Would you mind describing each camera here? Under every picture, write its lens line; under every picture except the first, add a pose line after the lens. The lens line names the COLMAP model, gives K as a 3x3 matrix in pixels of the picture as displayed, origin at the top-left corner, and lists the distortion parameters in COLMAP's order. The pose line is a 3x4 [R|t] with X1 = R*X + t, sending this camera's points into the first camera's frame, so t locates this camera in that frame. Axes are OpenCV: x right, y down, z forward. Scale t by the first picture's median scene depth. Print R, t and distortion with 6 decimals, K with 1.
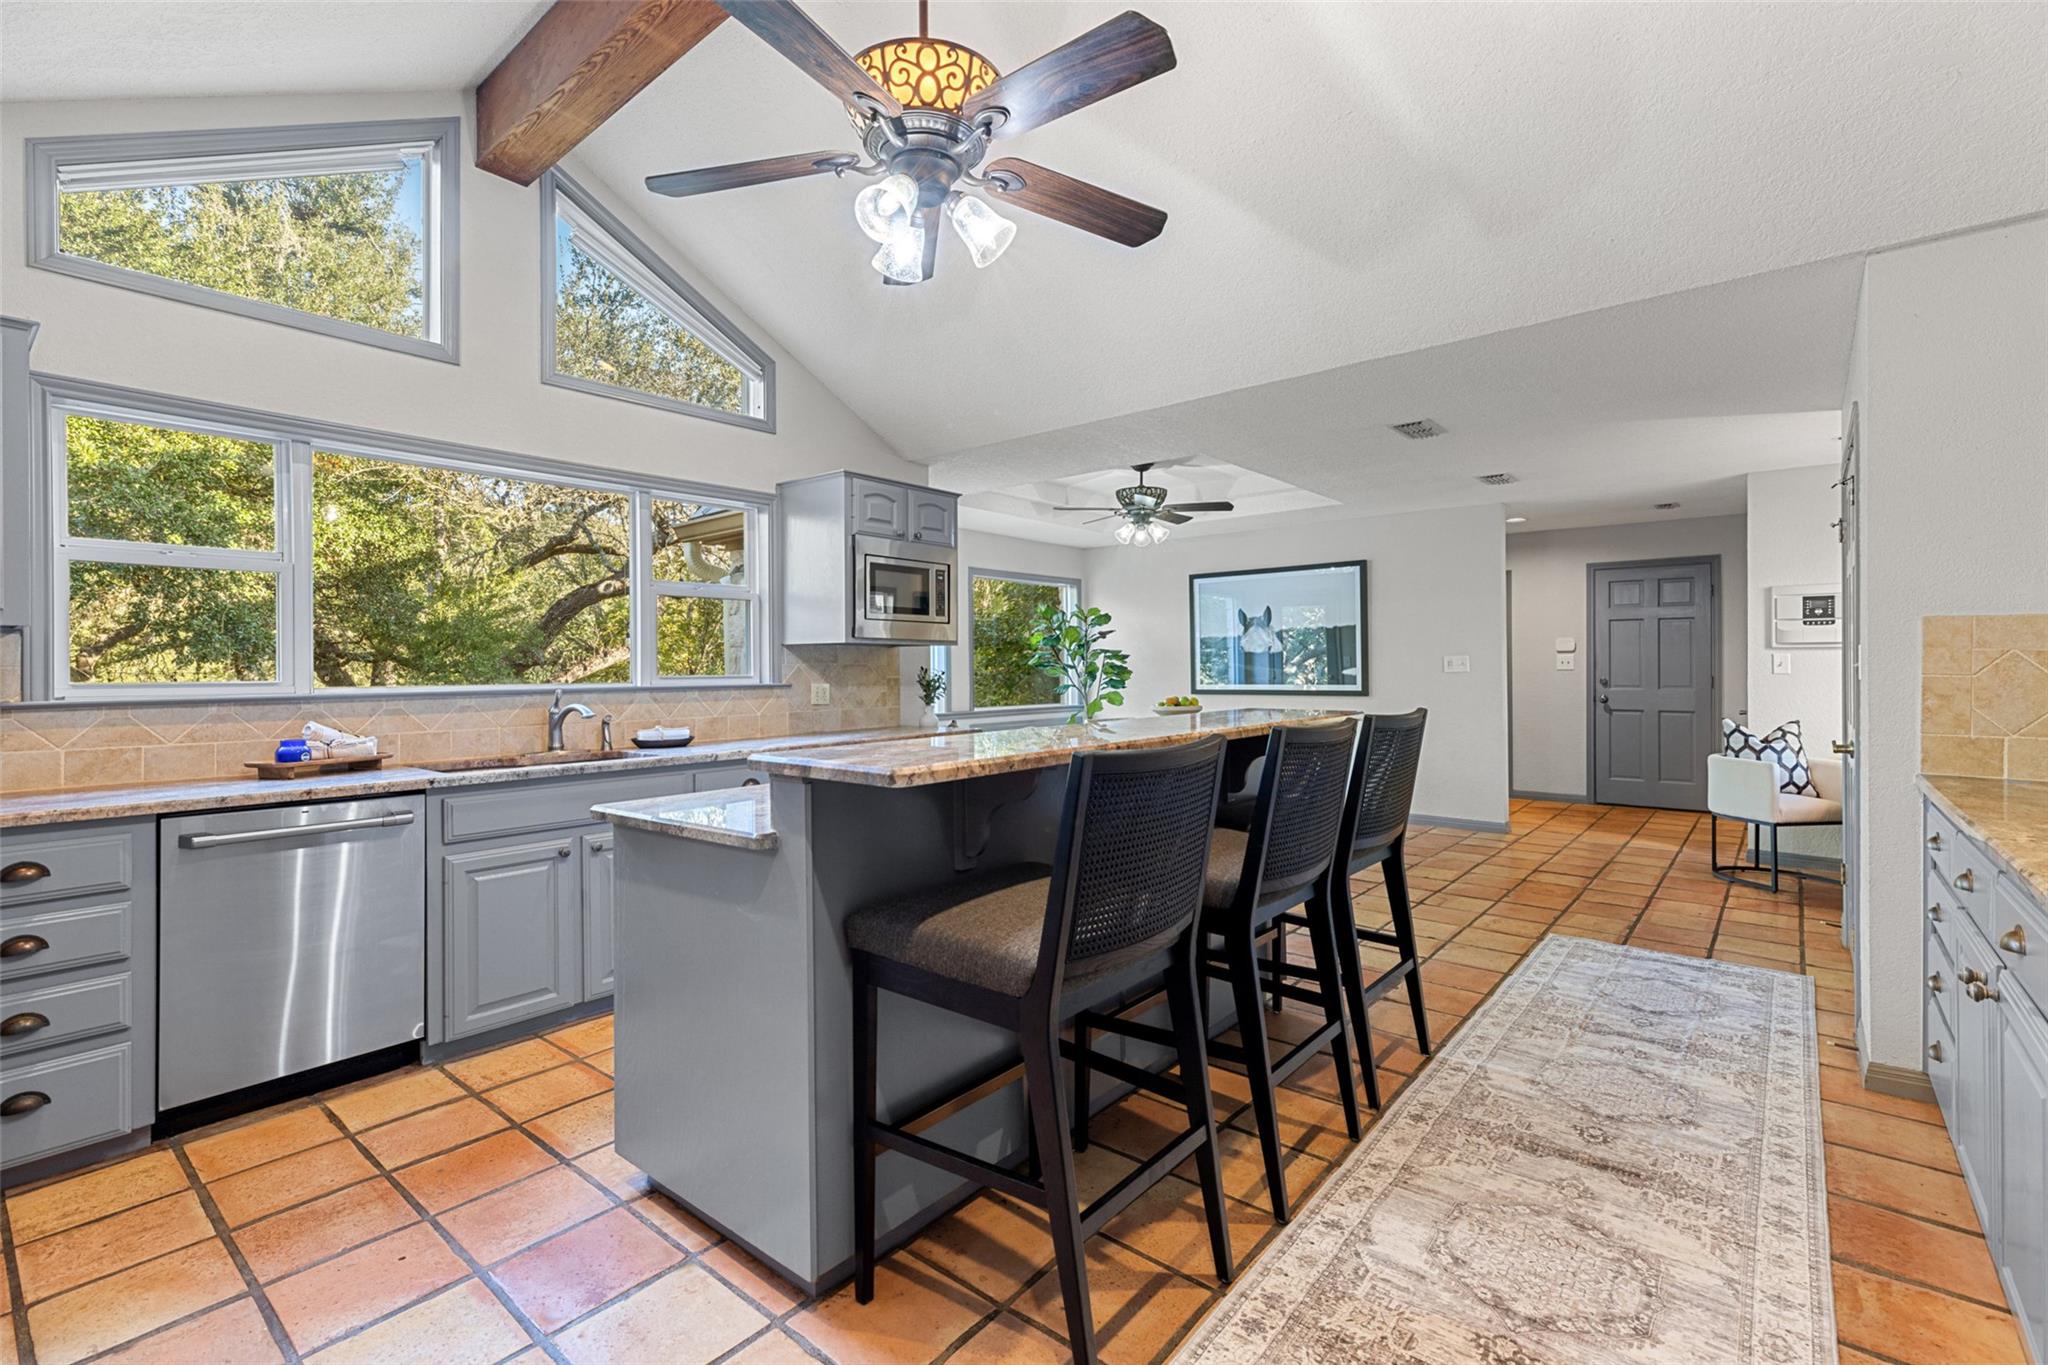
lens RADIAL K [[927.1, 0, 1022.5], [0, 927.1, 668.0], [0, 0, 1]] dist [0.002935, -0.000531]
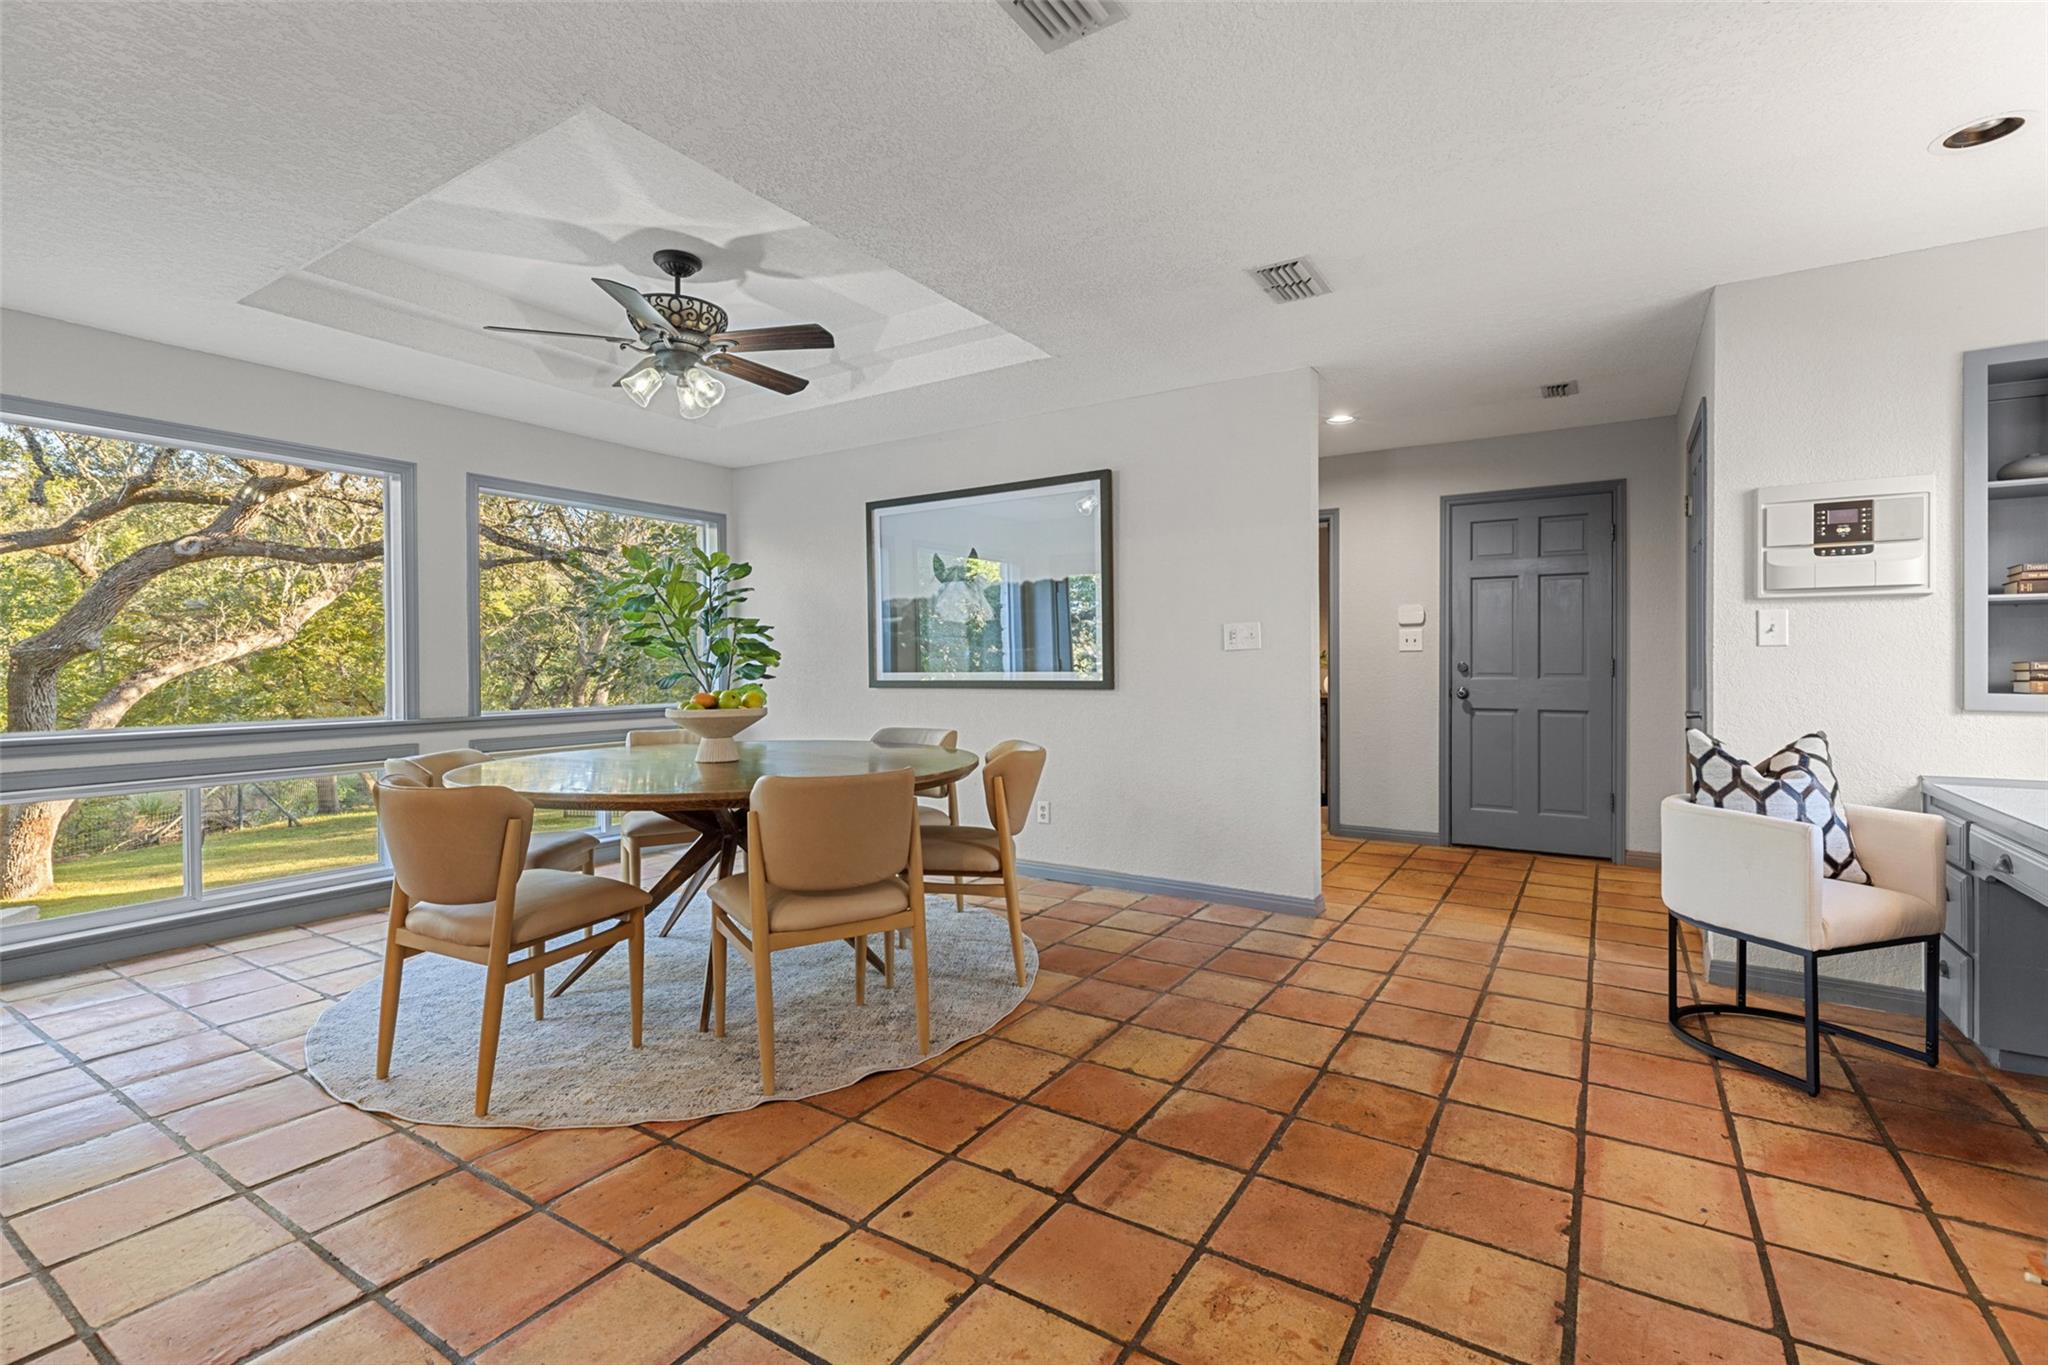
lens RADIAL K [[927.1, 0, 1024.0], [0, 927.1, 674.9], [0, 0, 1]] dist [0.002935, -0.000531]
pose [[0.991530, -0.001087, 0.129870, 0.216193], [-0.000433, 0.999932, 0.011682, 0.012324], [-0.129874, -0.011639, 0.991462, 0.363561]]
